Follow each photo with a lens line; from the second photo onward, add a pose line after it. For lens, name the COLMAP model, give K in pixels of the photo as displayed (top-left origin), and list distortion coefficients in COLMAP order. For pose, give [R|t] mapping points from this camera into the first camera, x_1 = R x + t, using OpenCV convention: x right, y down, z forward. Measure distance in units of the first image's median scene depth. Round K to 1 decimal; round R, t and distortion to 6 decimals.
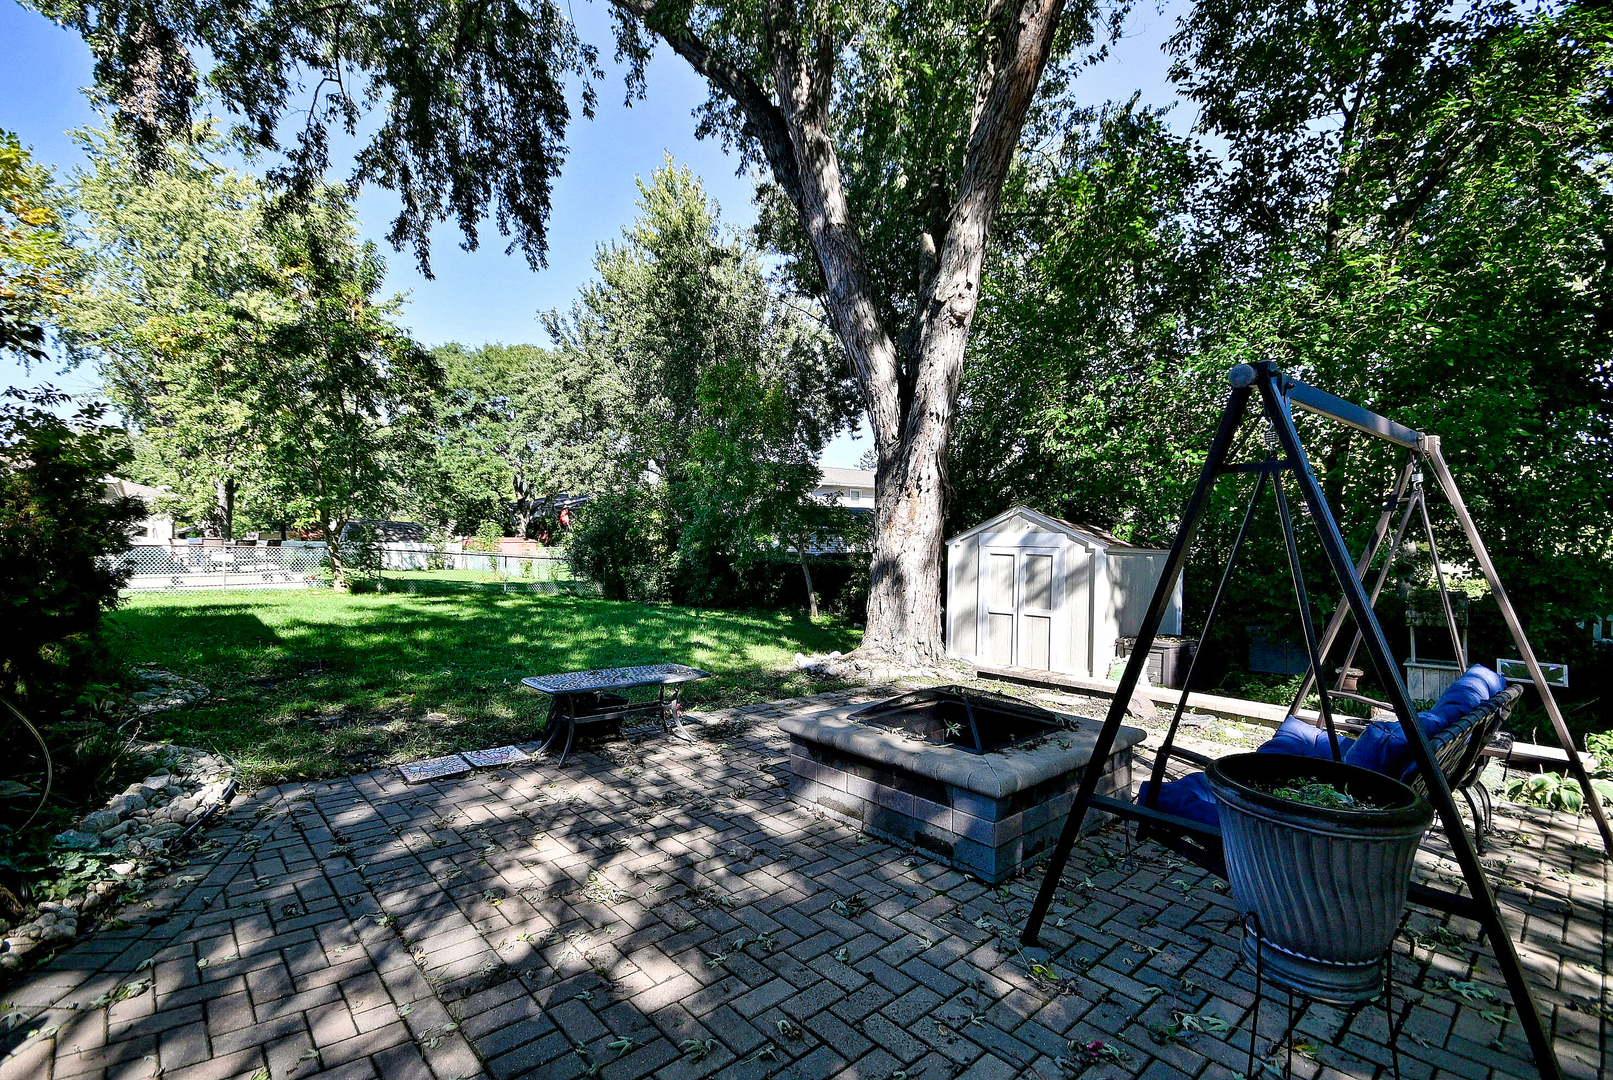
lens RADIAL K [[724.9, 0, 806.5], [0, 724.9, 540.0], [0, 0, 1]] dist [0.002496, -0.011193]
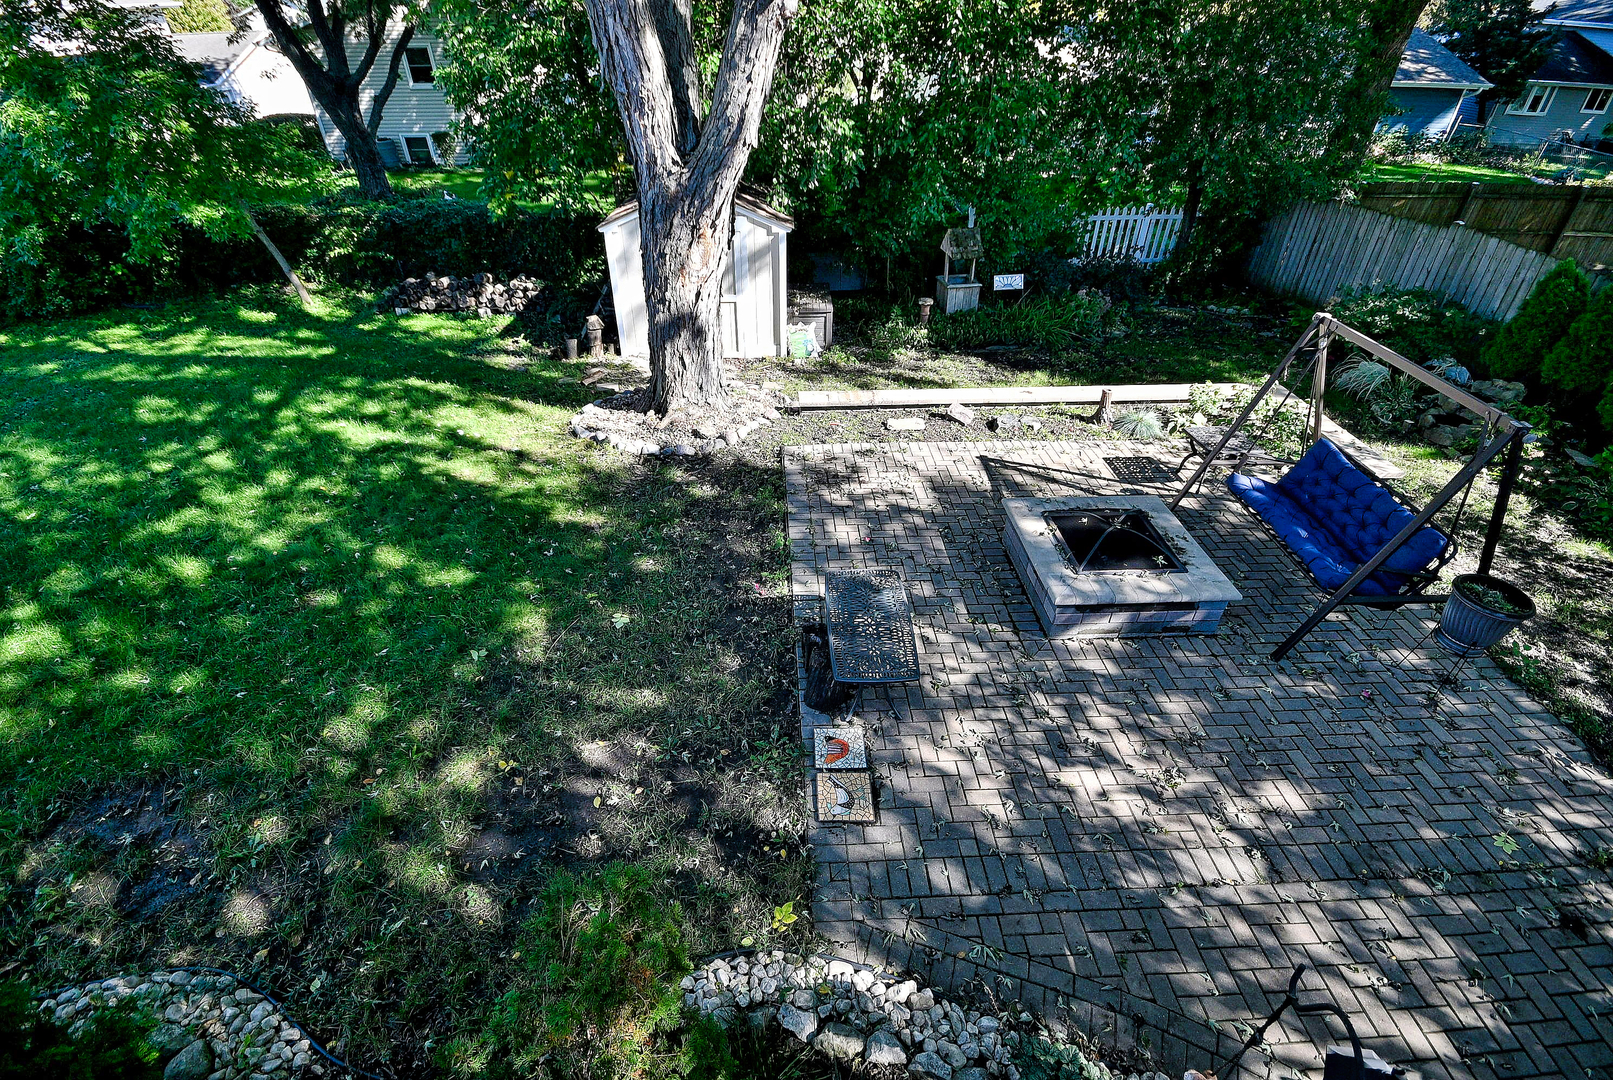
lens RADIAL K [[710.9, 0, 796.6], [0, 710.9, 543.1], [0, 0, 1]] dist [0.001922, -0.011723]
pose [[0.649053, -0.456252, 0.608740, -1.227416], [0.014872, 0.807648, 0.589478, -0.687154], [-0.760598, -0.373550, 0.530992, 0.804206]]
